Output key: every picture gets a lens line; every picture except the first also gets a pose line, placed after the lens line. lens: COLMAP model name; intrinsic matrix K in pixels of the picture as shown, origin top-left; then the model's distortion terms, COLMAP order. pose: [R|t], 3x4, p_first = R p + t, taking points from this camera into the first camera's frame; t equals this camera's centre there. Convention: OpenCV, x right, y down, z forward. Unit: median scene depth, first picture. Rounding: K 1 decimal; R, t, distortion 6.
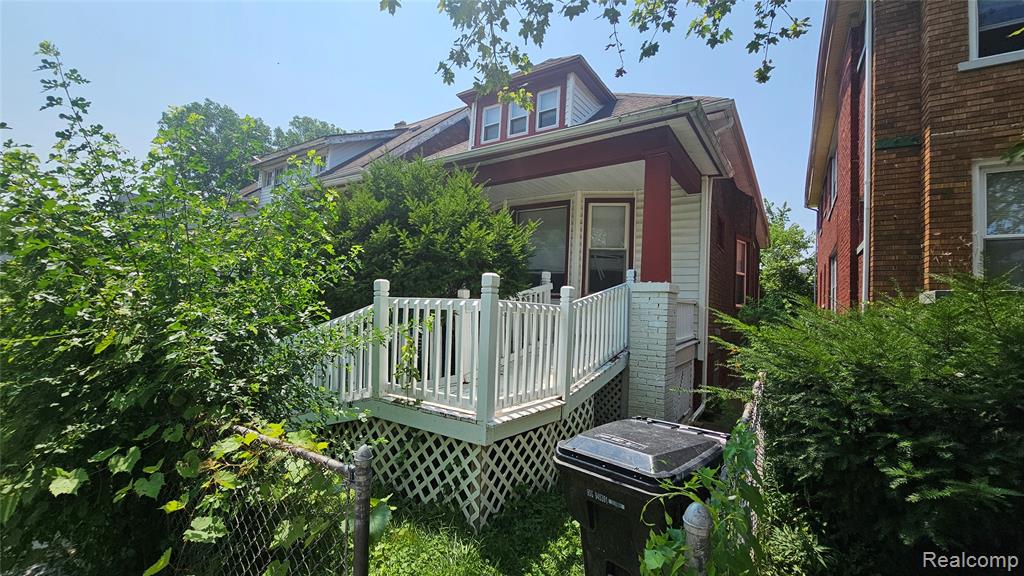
lens RADIAL K [[419.2, 0, 514.5], [0, 419.2, 295.7], [0, 0, 1]] dist [-0.000650, 0.000089]
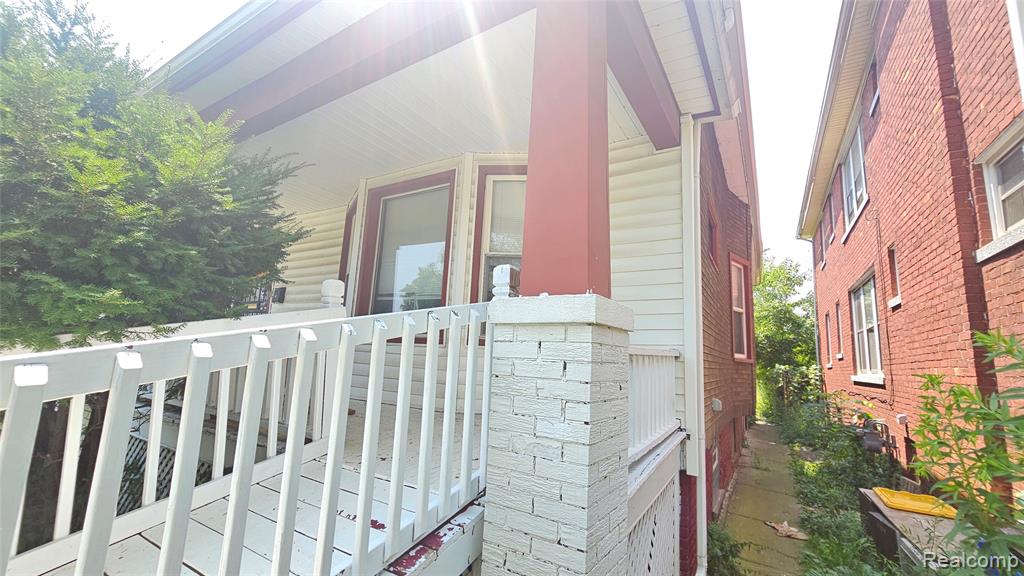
lens RADIAL K [[419.2, 0, 514.5], [0, 419.2, 295.7], [0, 0, 1]] dist [-0.000650, 0.000089]
pose [[0.998973, 0.011117, 0.043933, 0.191974], [-0.006346, 0.994211, -0.107261, 0.002440], [-0.044871, 0.106872, 0.993260, 0.451610]]
